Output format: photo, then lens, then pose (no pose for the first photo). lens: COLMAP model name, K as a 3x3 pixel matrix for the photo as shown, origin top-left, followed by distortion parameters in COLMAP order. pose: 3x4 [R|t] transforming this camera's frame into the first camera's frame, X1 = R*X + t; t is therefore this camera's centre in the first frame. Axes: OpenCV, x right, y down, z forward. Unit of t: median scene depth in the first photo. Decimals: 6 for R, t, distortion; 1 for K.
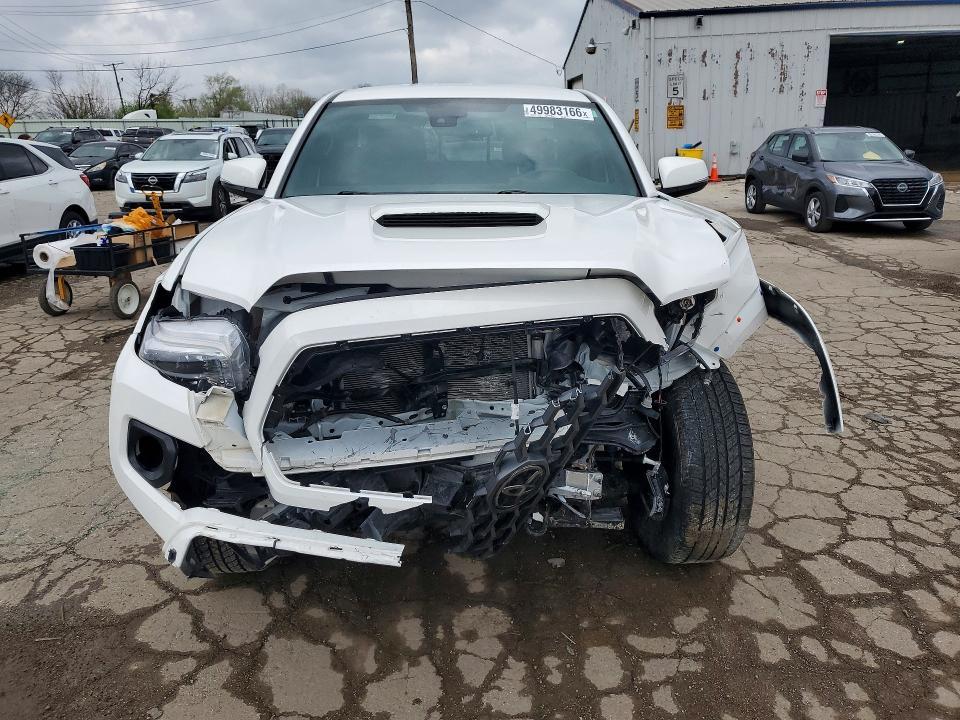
lens RADIAL K [[728.0, 0, 484.1], [0, 728.0, 356.5], [0, 0, 1]] dist [0.025066, -0.001803]
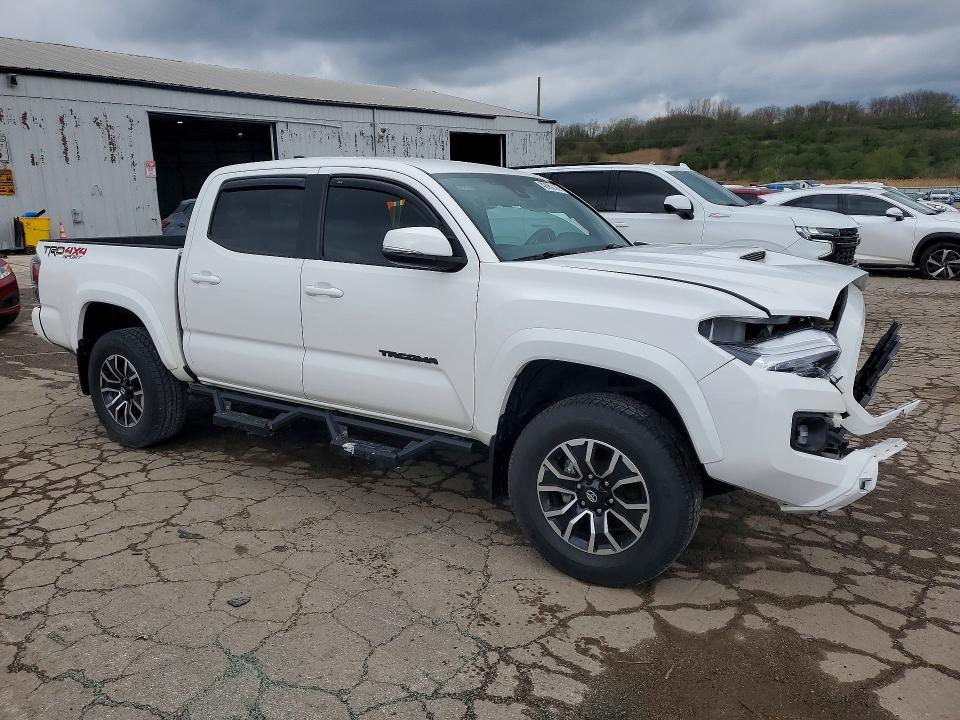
lens RADIAL K [[728.0, 0, 484.1], [0, 728.0, 356.5], [0, 0, 1]] dist [0.025066, -0.001803]
pose [[0.587409, -0.165708, 0.792144, -0.145059], [0.234154, 0.971747, 0.029644, -0.014389], [-0.774676, 0.168071, 0.609614, 0.047115]]
